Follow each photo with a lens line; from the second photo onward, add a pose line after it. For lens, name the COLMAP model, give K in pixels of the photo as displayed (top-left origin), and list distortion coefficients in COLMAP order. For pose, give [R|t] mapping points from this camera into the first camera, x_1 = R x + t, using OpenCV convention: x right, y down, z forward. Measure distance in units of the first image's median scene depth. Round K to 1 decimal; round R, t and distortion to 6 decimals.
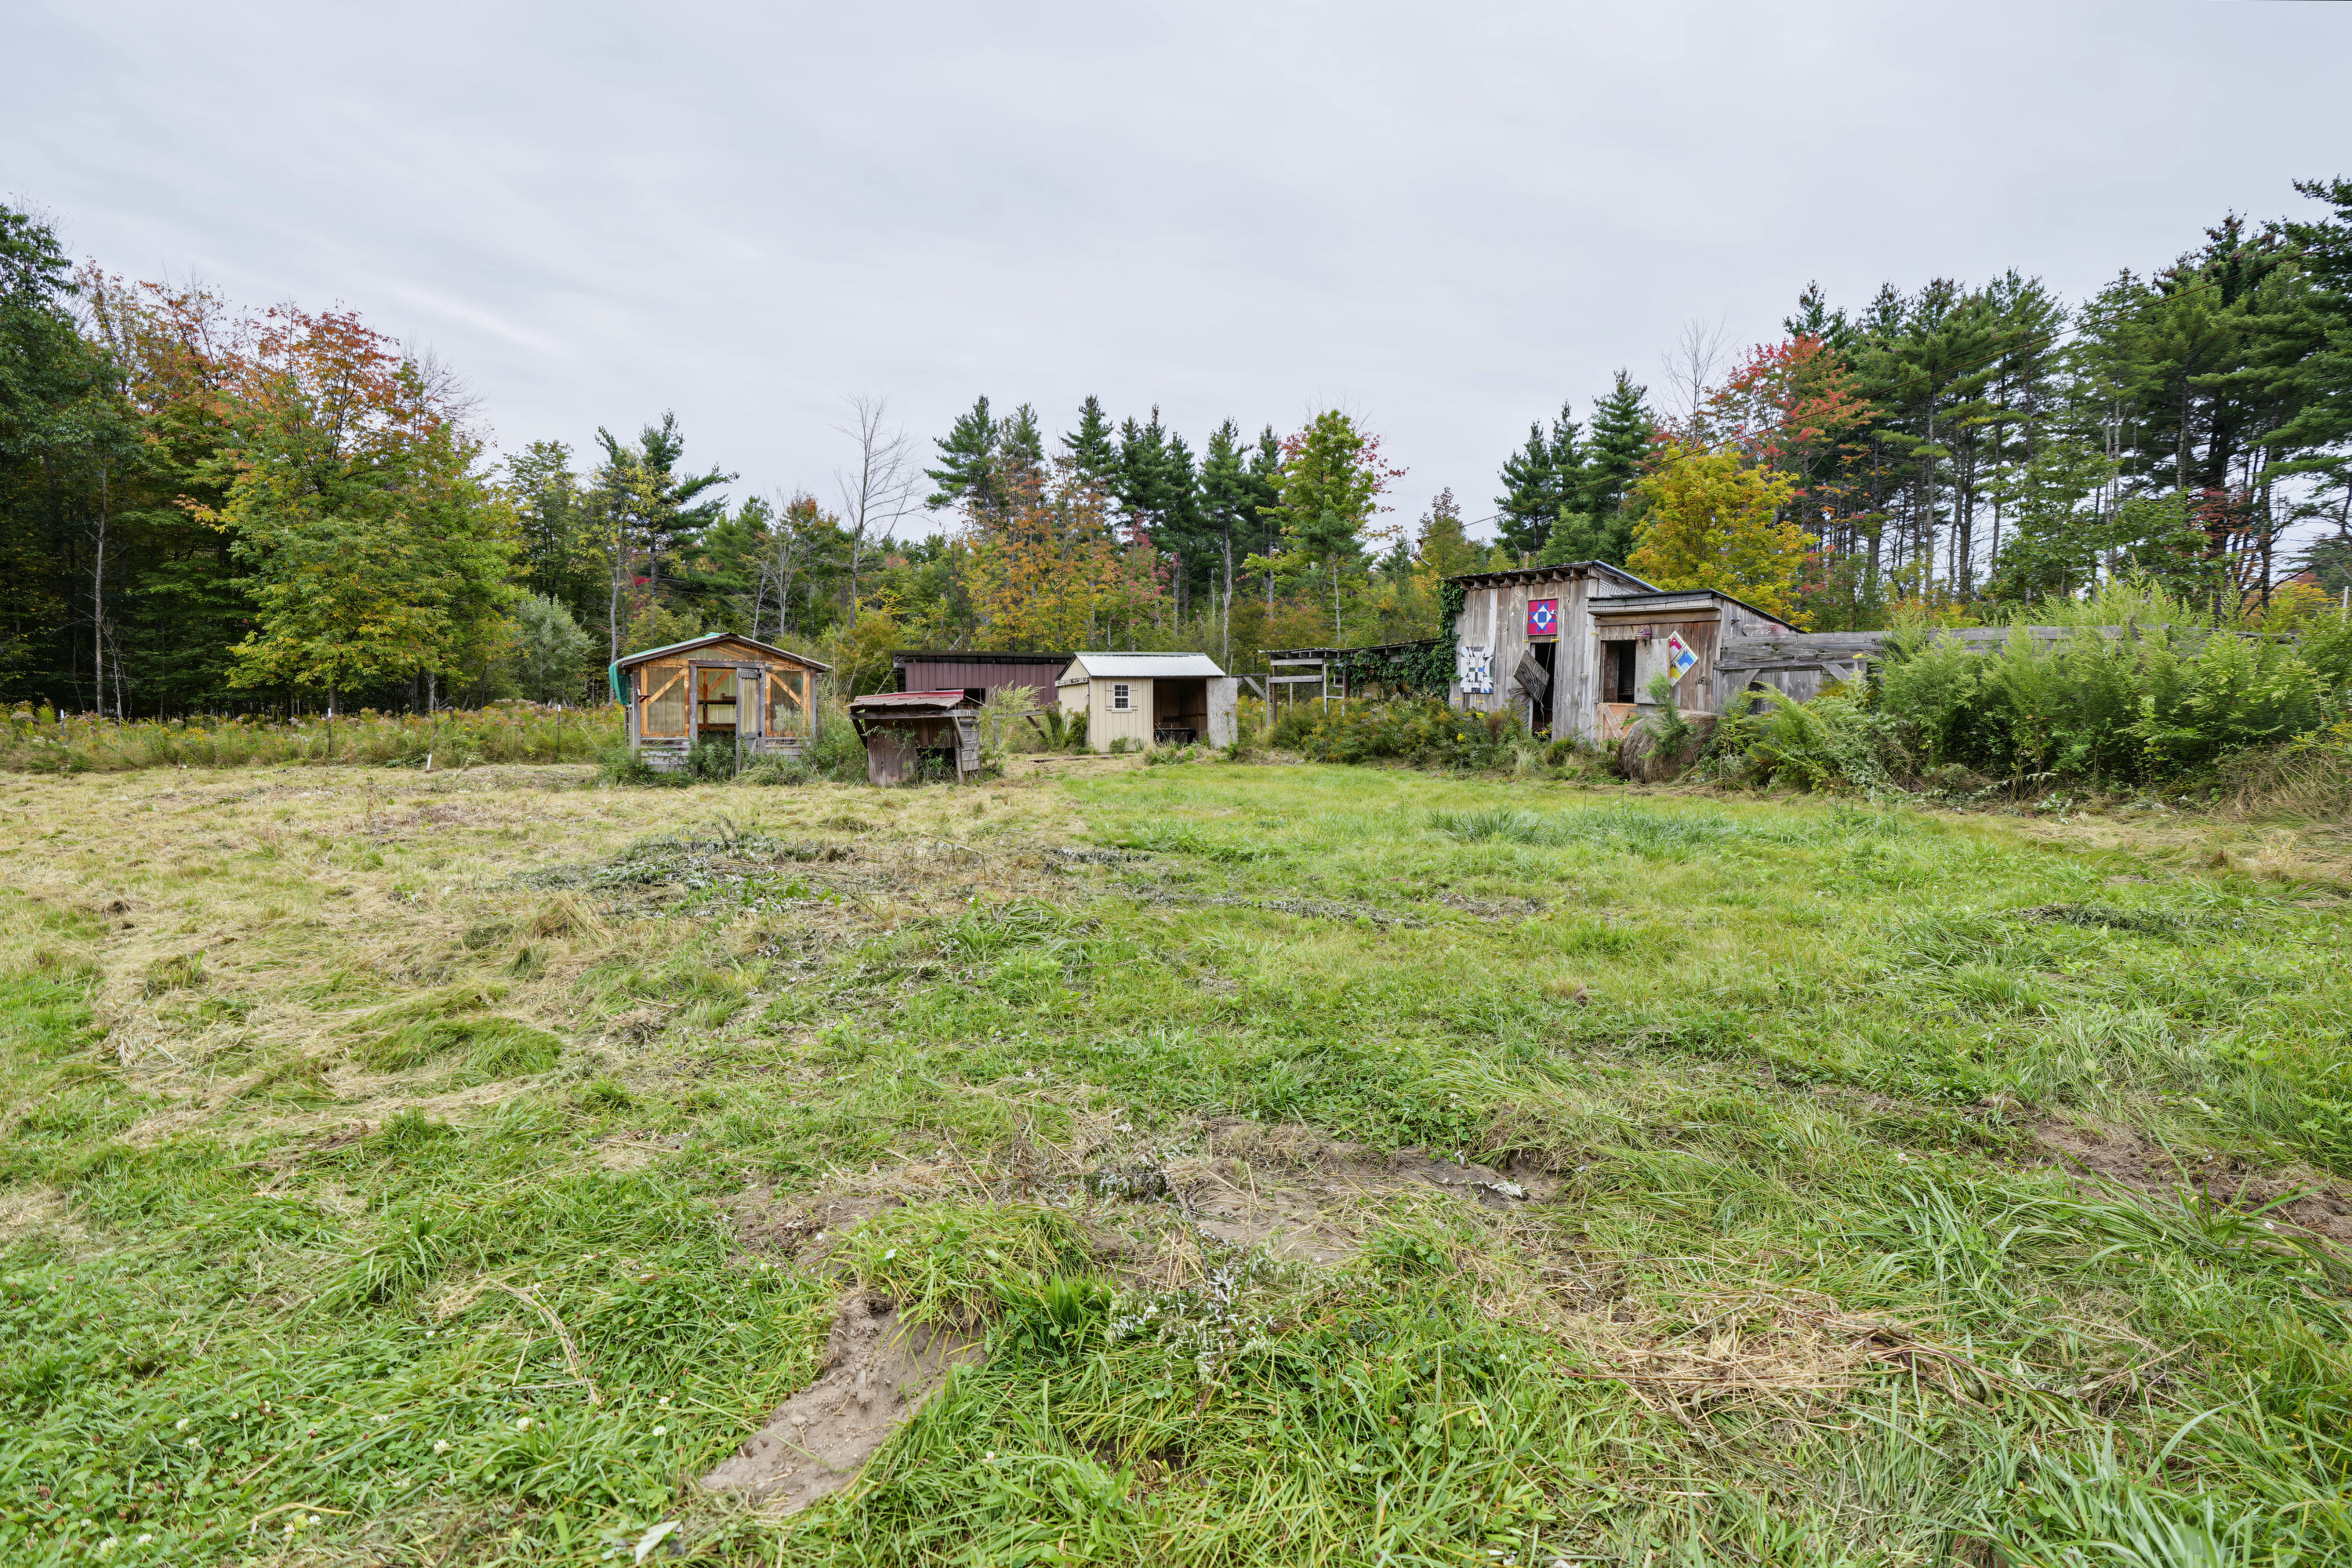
lens RADIAL K [[1099.9, 0, 1166.6], [0, 1099.9, 748.0], [0, 0, 1]] dist [-0.007982, 0.001180]
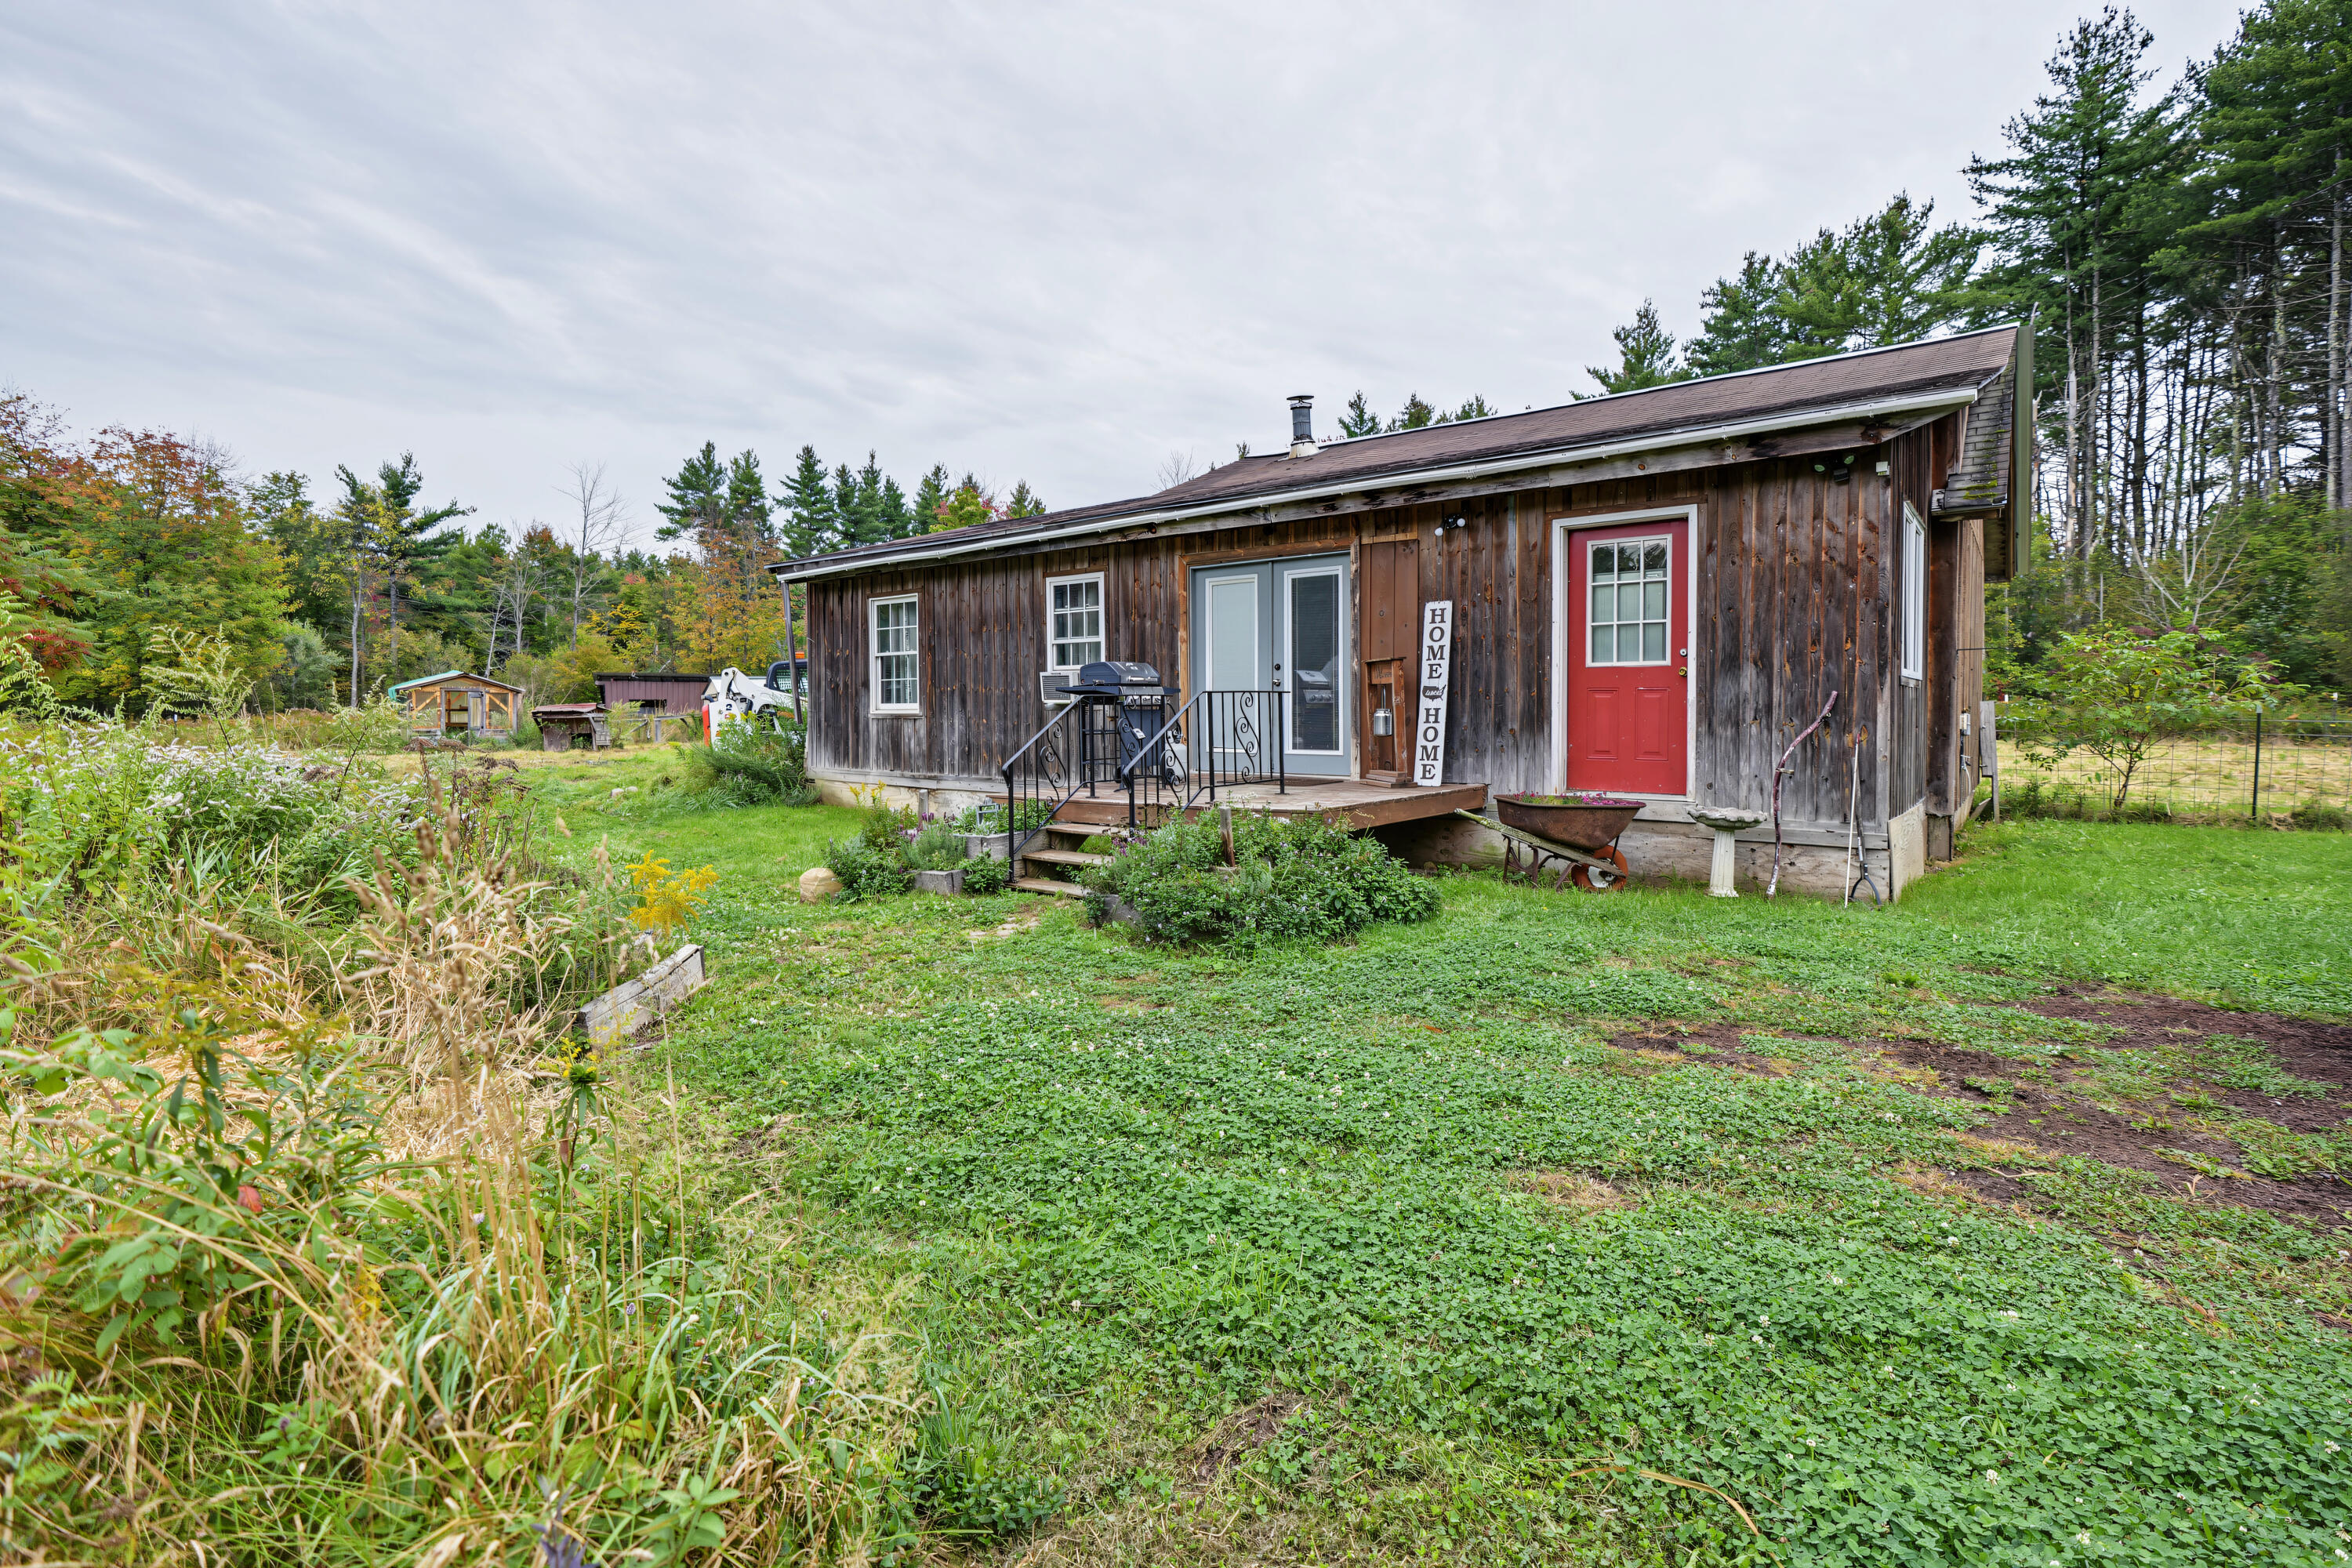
lens RADIAL K [[1099.9, 0, 1166.6], [0, 1099.9, 748.0], [0, 0, 1]] dist [-0.007982, 0.001180]
pose [[0.982616, -0.009465, 0.185407, 0.108992], [0.010349, 0.999939, -0.003800, 0.010722], [-0.185360, 0.005653, 0.982654, -0.267492]]
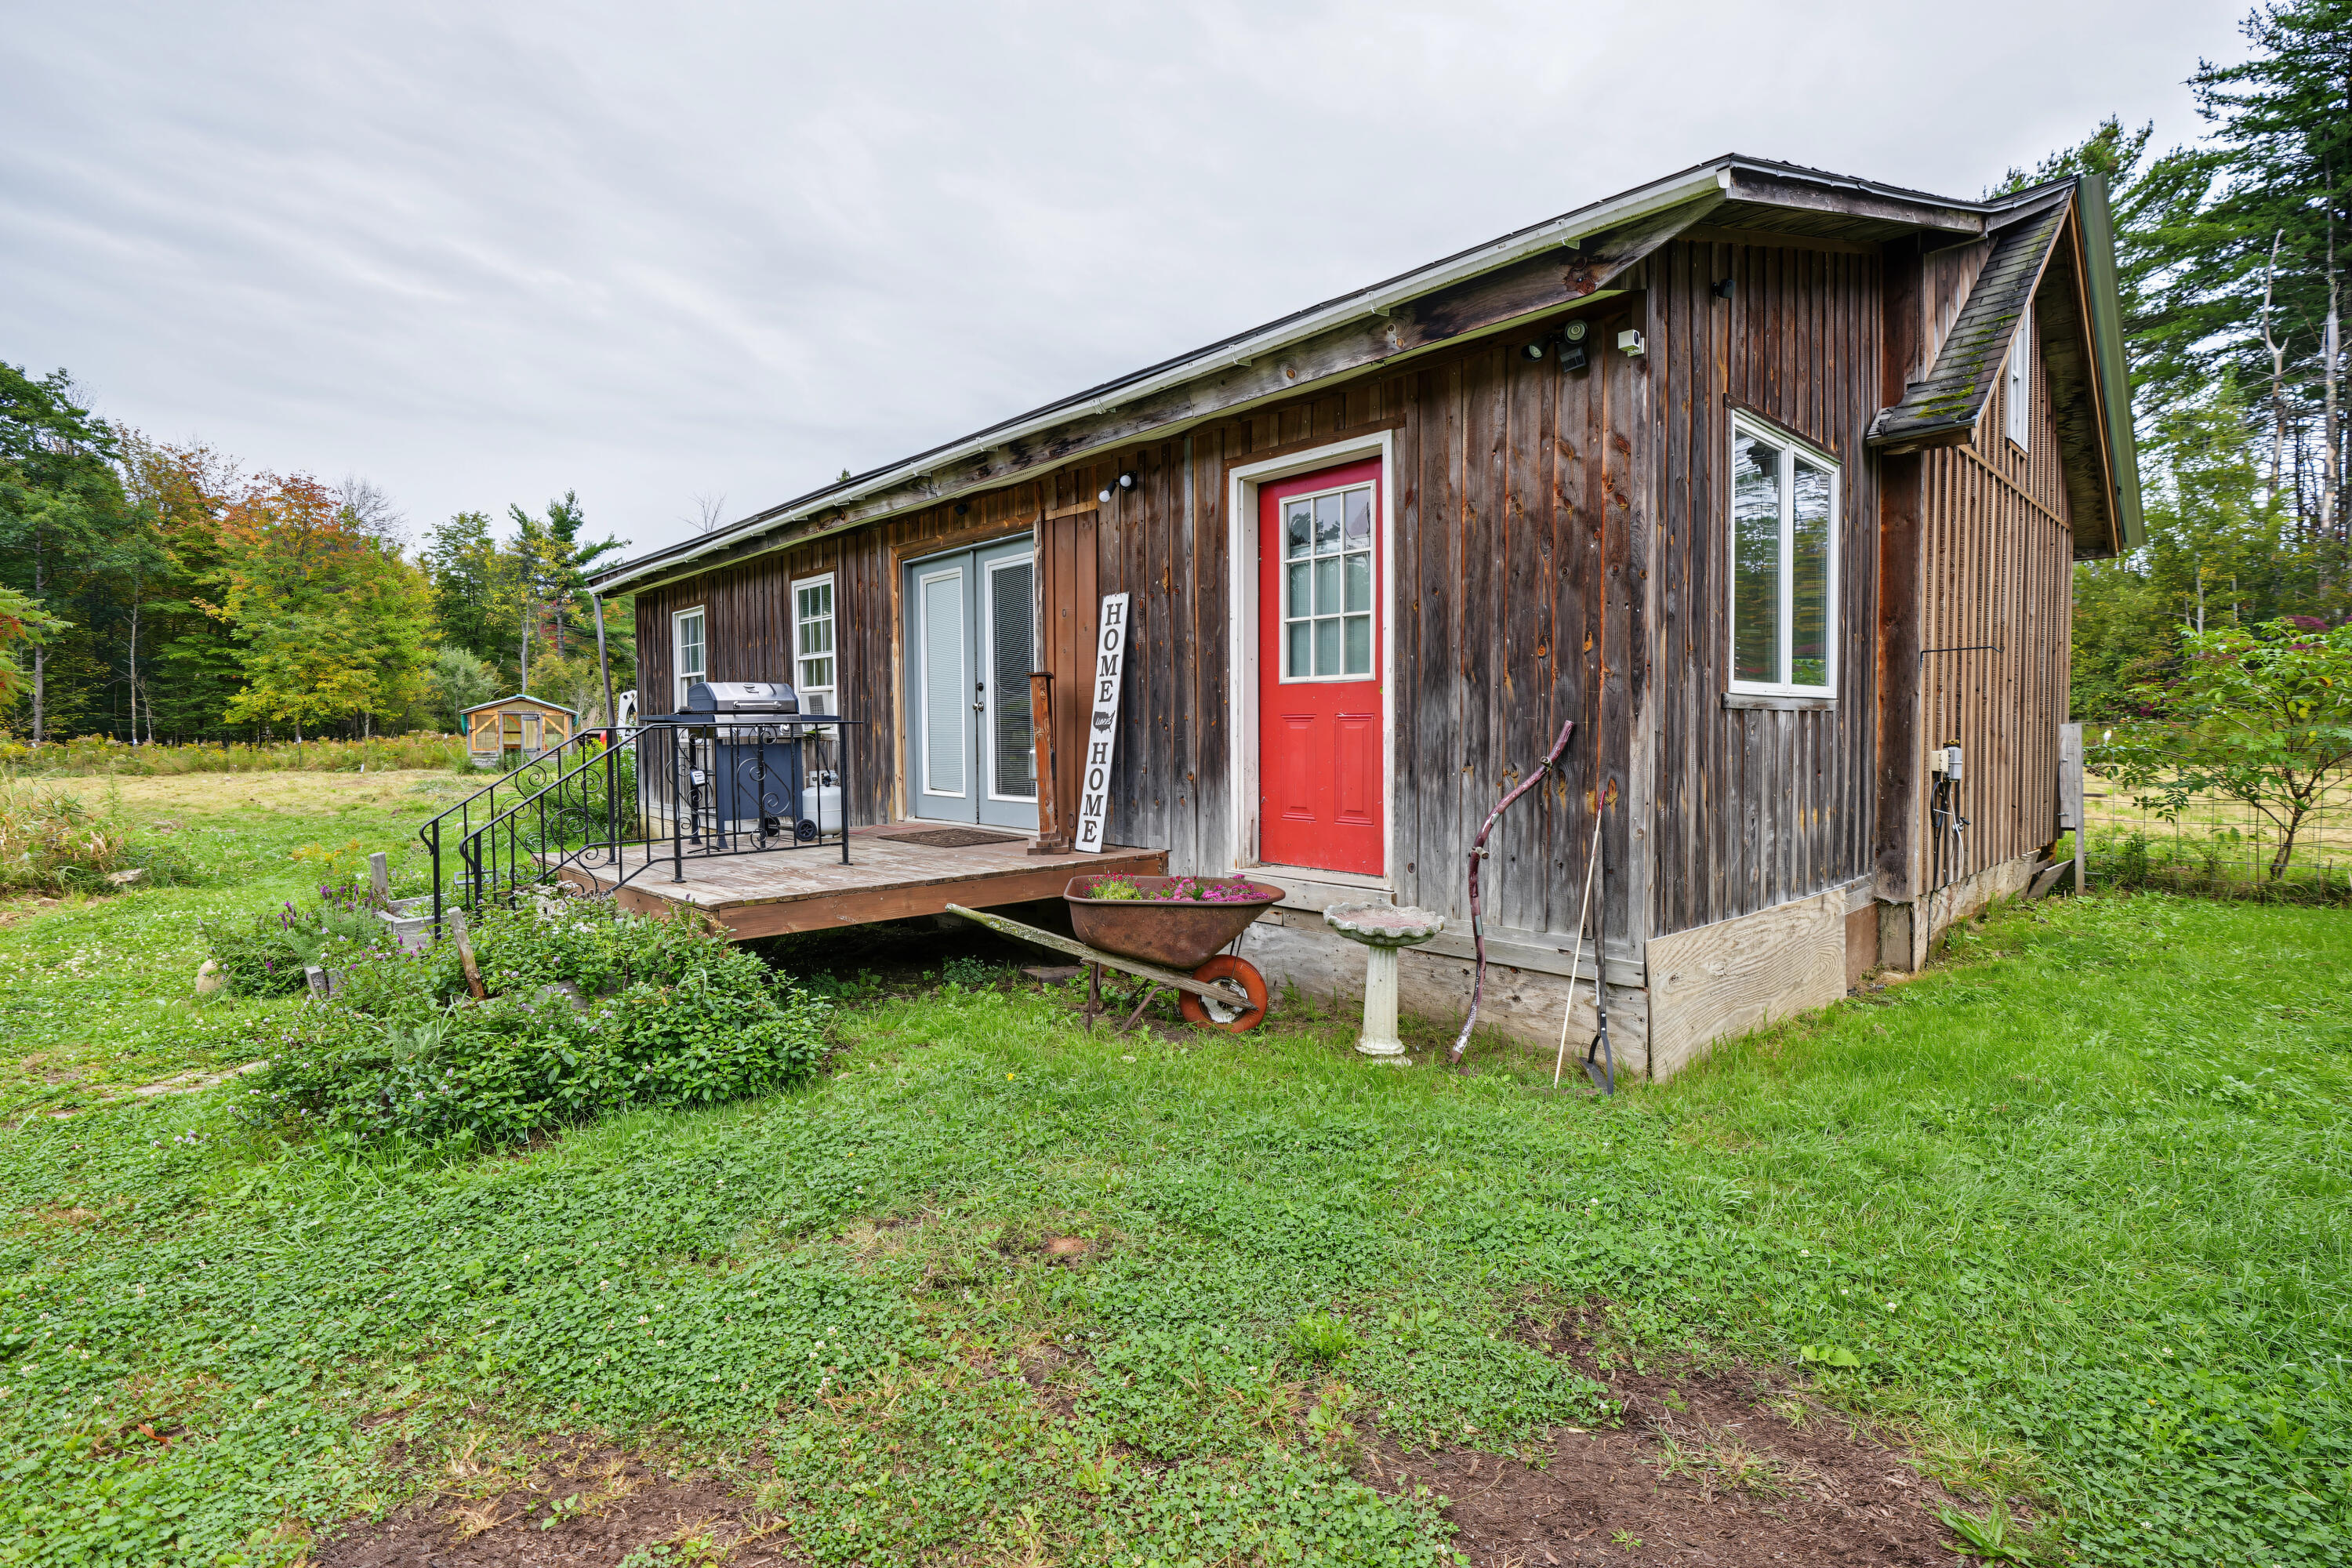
lens RADIAL K [[1087.8, 0, 1161.2], [0, 1087.8, 769.4], [0, 0, 1]] dist [-0.006938, 0.001265]
pose [[0.999402, -0.007532, 0.033758, 0.167580], [0.007547, 0.999971, -0.000318, 0.008118], [-0.033755, 0.000572, 0.999430, -0.237492]]
